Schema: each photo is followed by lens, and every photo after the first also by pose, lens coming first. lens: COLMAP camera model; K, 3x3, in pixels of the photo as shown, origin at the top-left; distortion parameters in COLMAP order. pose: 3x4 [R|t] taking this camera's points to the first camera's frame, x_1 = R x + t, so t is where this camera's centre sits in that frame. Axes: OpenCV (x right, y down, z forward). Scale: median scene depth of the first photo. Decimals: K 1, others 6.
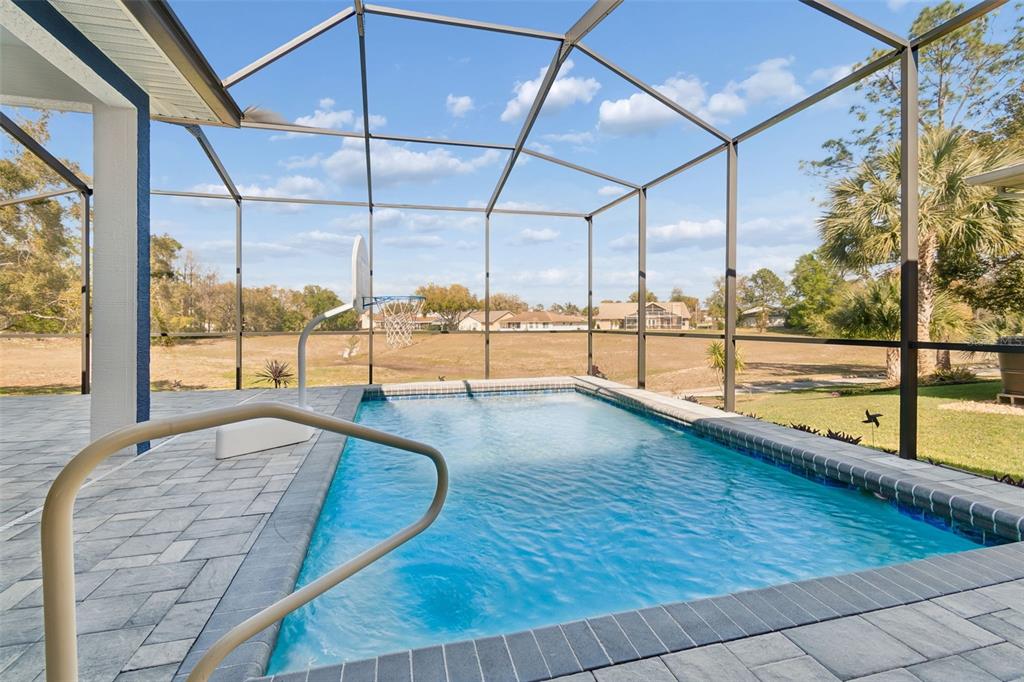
lens RADIAL K [[458.2, 0, 505.5], [0, 458.2, 323.9], [0, 0, 1]] dist [0.001097, -0.000013]
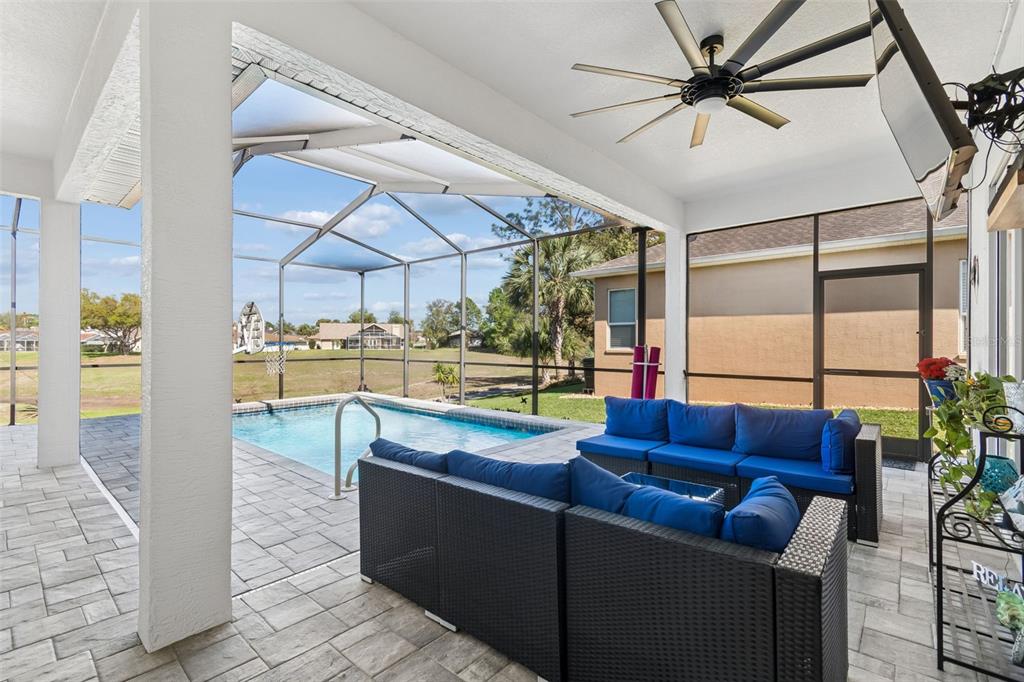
lens RADIAL K [[458.2, 0, 510.1], [0, 458.2, 342.3], [0, 0, 1]] dist [0.001097, -0.000013]
pose [[0.818736, 0.004212, 0.574154, -0.078281], [-0.003561, 0.999991, -0.002258, -0.009966], [-0.574159, -0.000196, 0.818744, -0.115865]]
